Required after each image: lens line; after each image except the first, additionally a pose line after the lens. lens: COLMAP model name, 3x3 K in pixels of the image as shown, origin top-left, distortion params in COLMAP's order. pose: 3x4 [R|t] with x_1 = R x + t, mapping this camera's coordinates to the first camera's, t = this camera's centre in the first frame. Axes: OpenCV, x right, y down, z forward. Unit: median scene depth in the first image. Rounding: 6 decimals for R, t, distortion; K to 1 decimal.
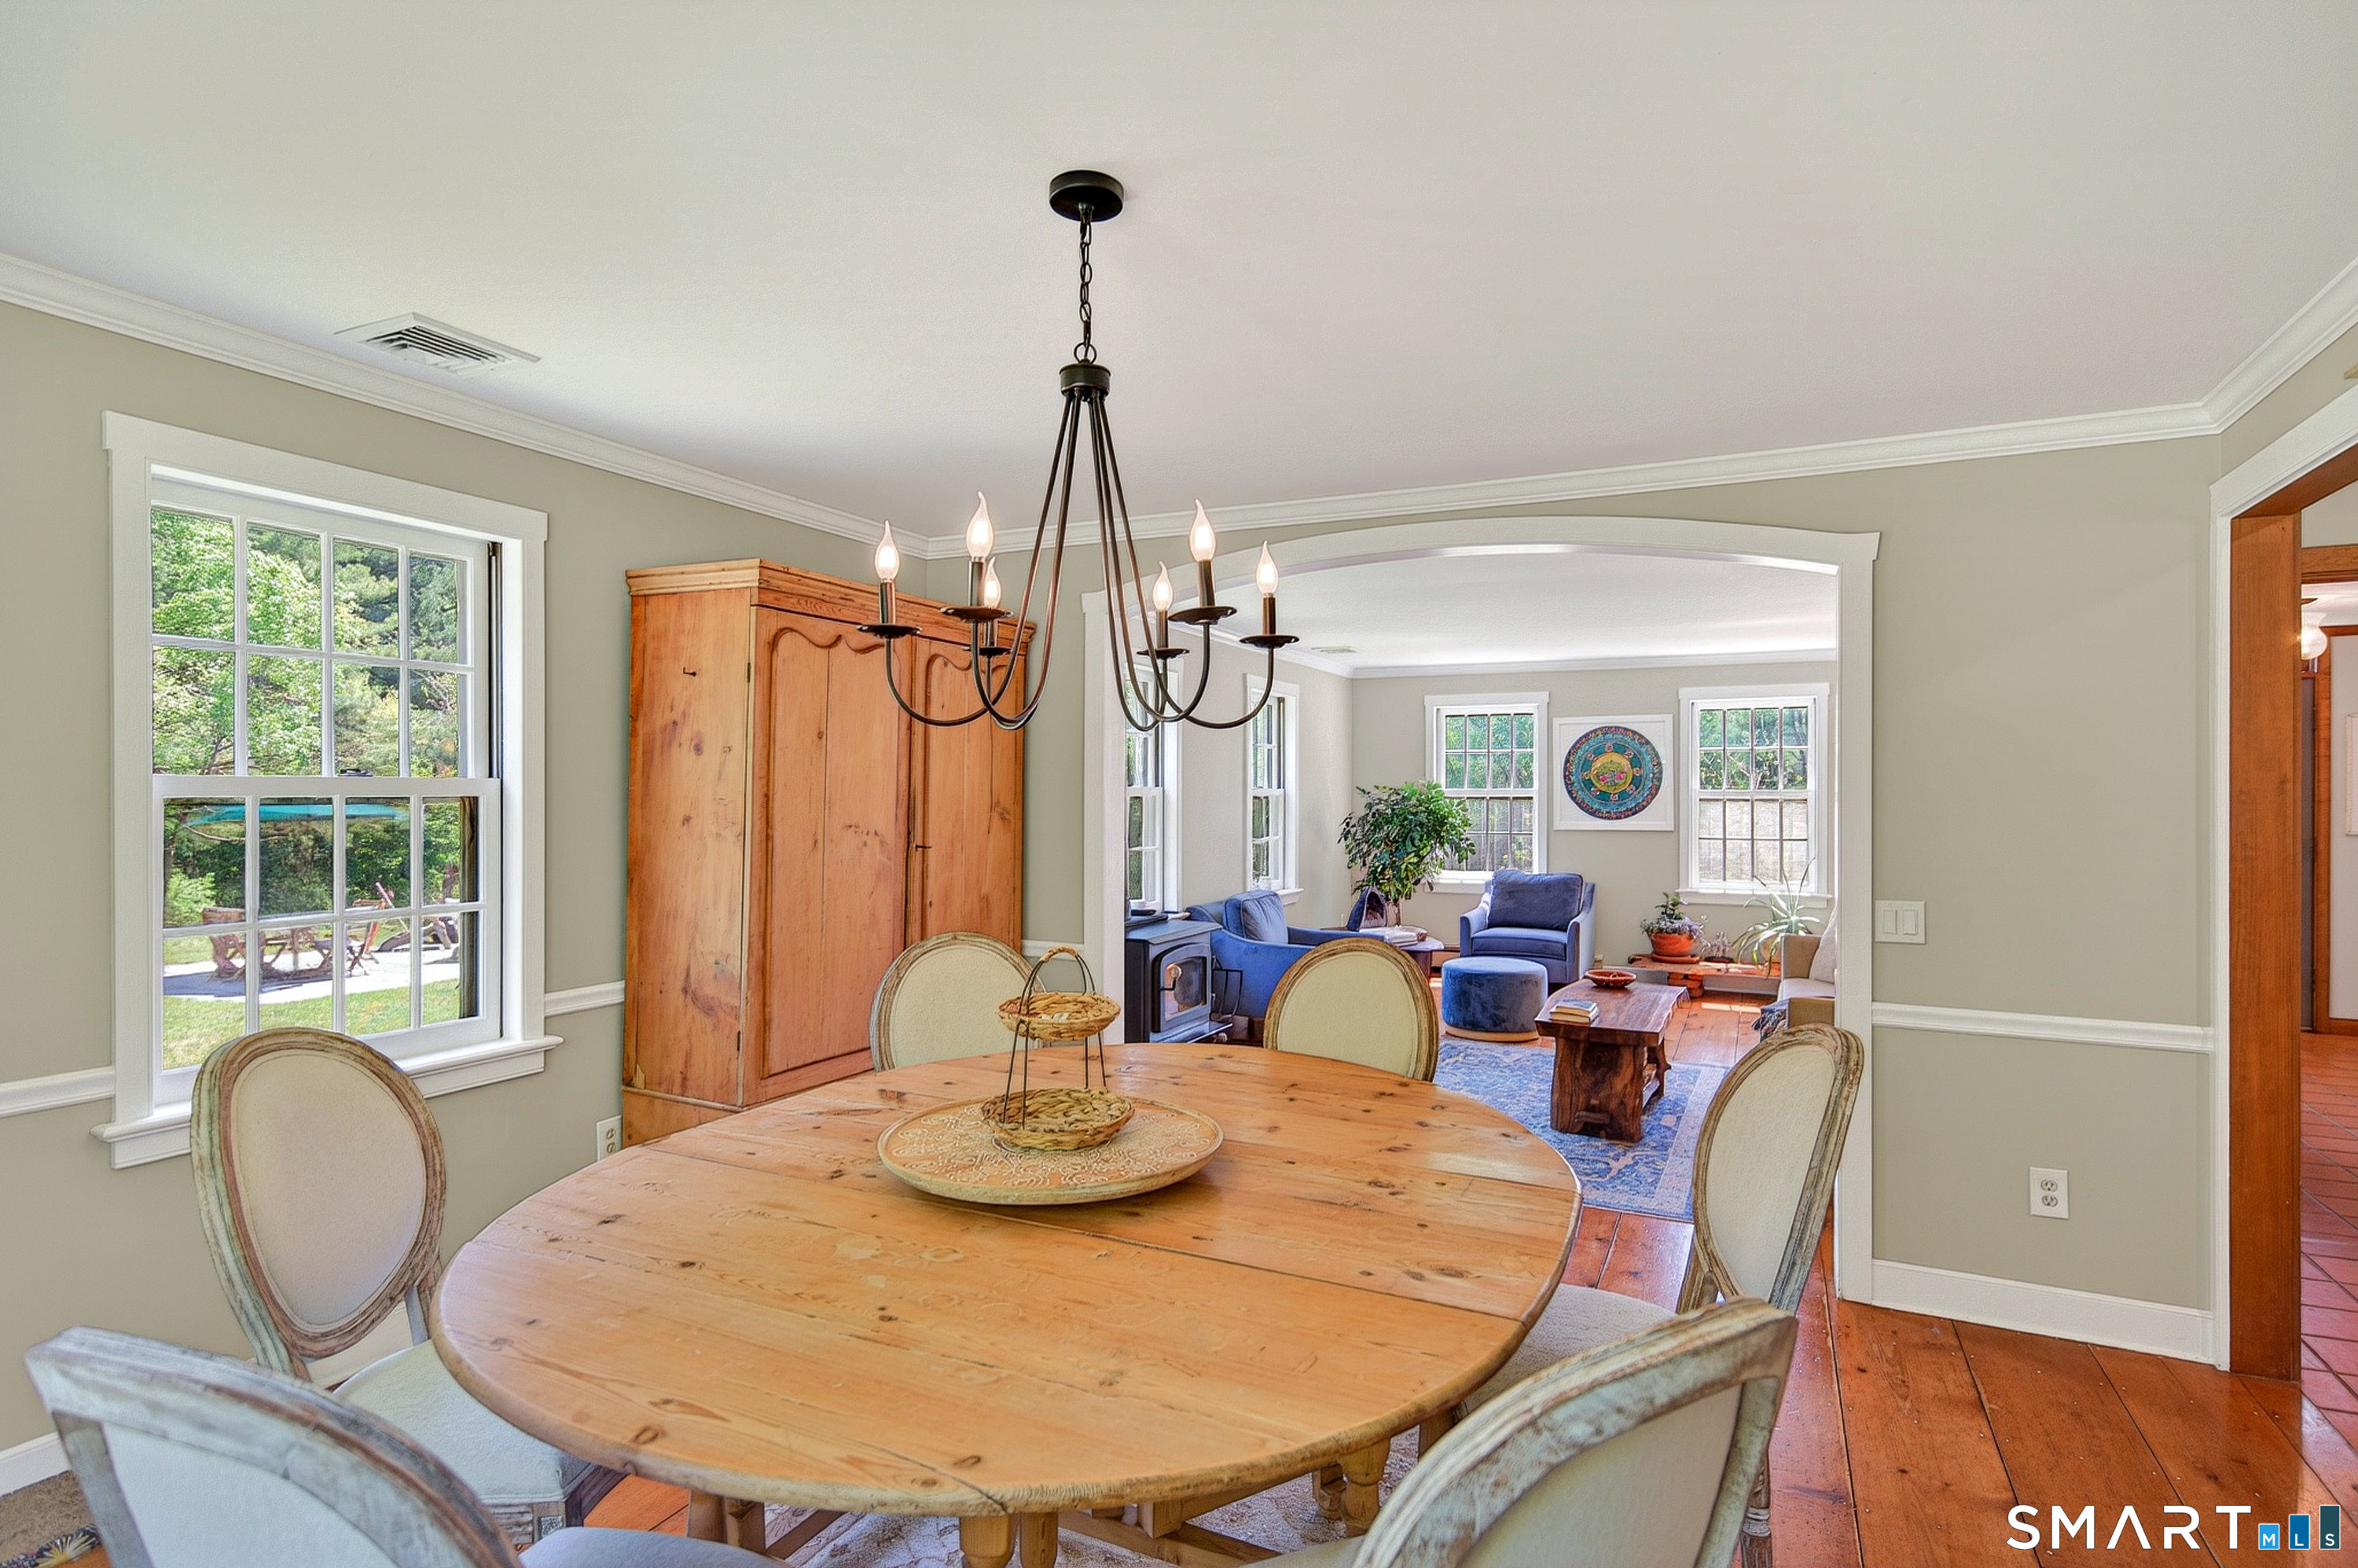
lens RADIAL K [[1180.1, 0, 1173.3], [0, 1180.1, 781.5], [0, 0, 1]] dist [-0.007916, 0.006942]
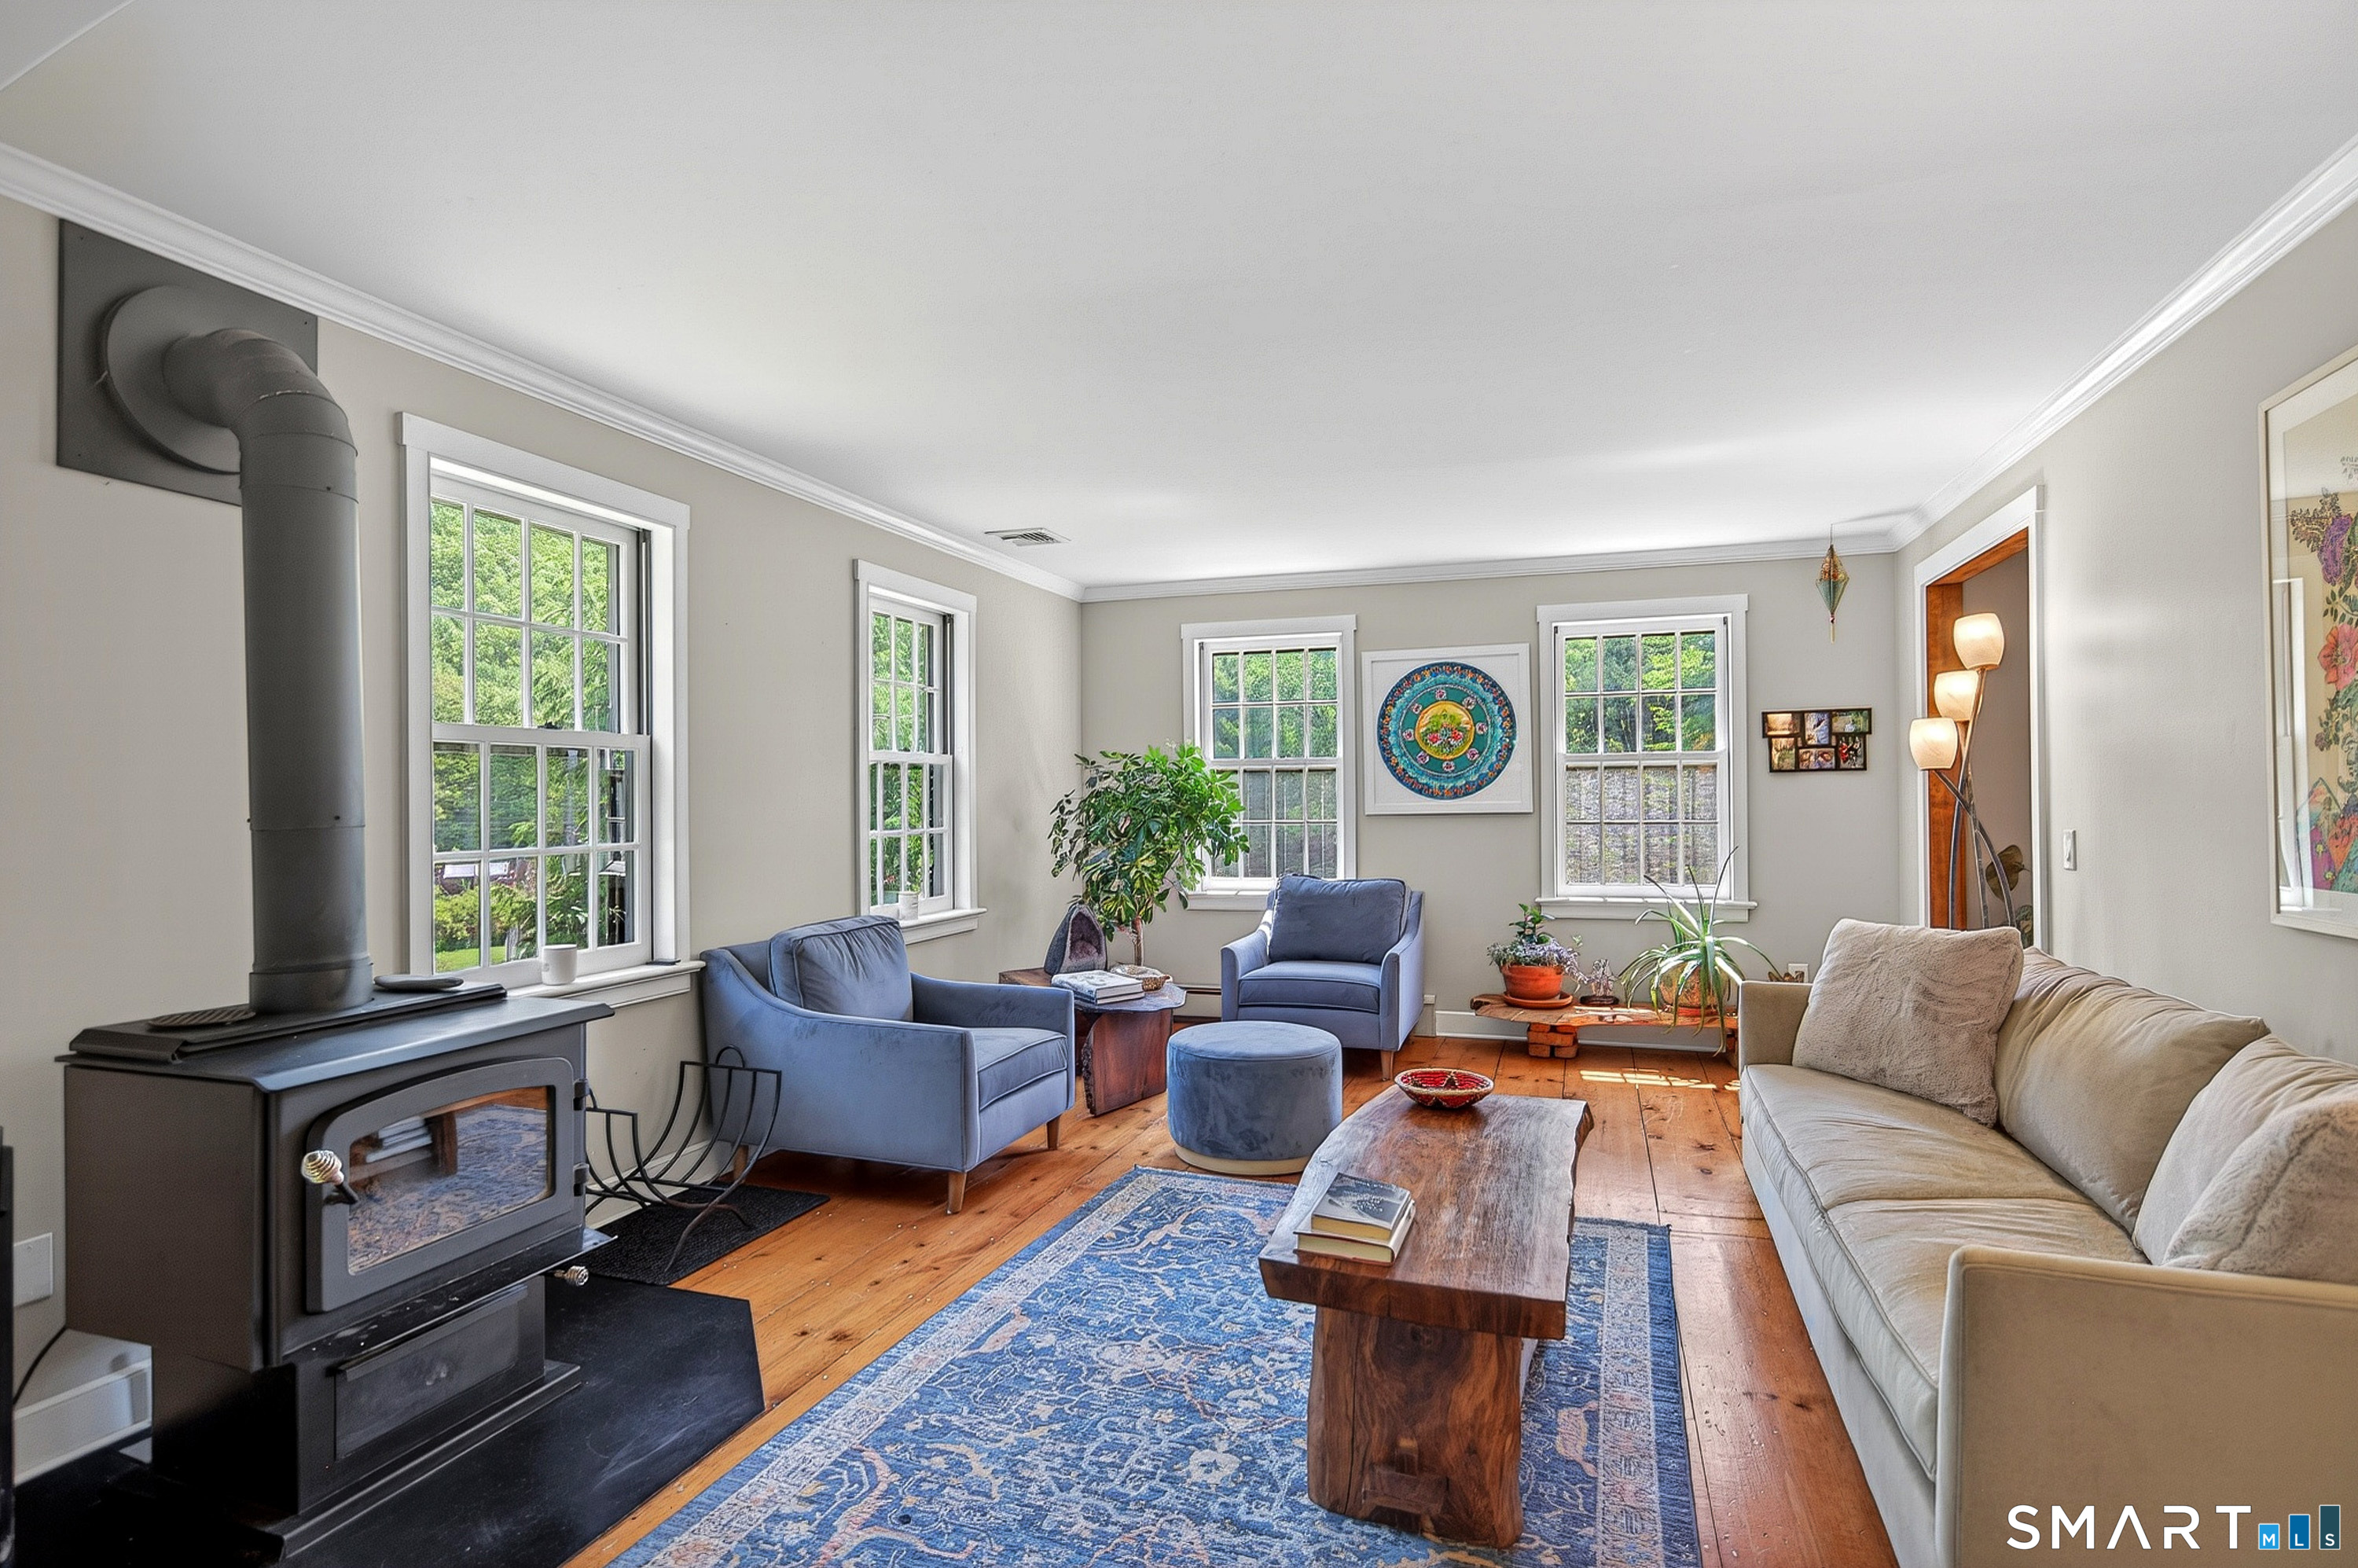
lens RADIAL K [[1180.1, 0, 1185.8], [0, 1180.1, 798.4], [0, 0, 1]] dist [-0.007916, 0.006942]
pose [[0.990432, -0.011605, 0.137512, 0.131671], [0.010552, 0.999909, 0.008388, 0.025832], [-0.137597, -0.006856, 0.990465, 0.351624]]
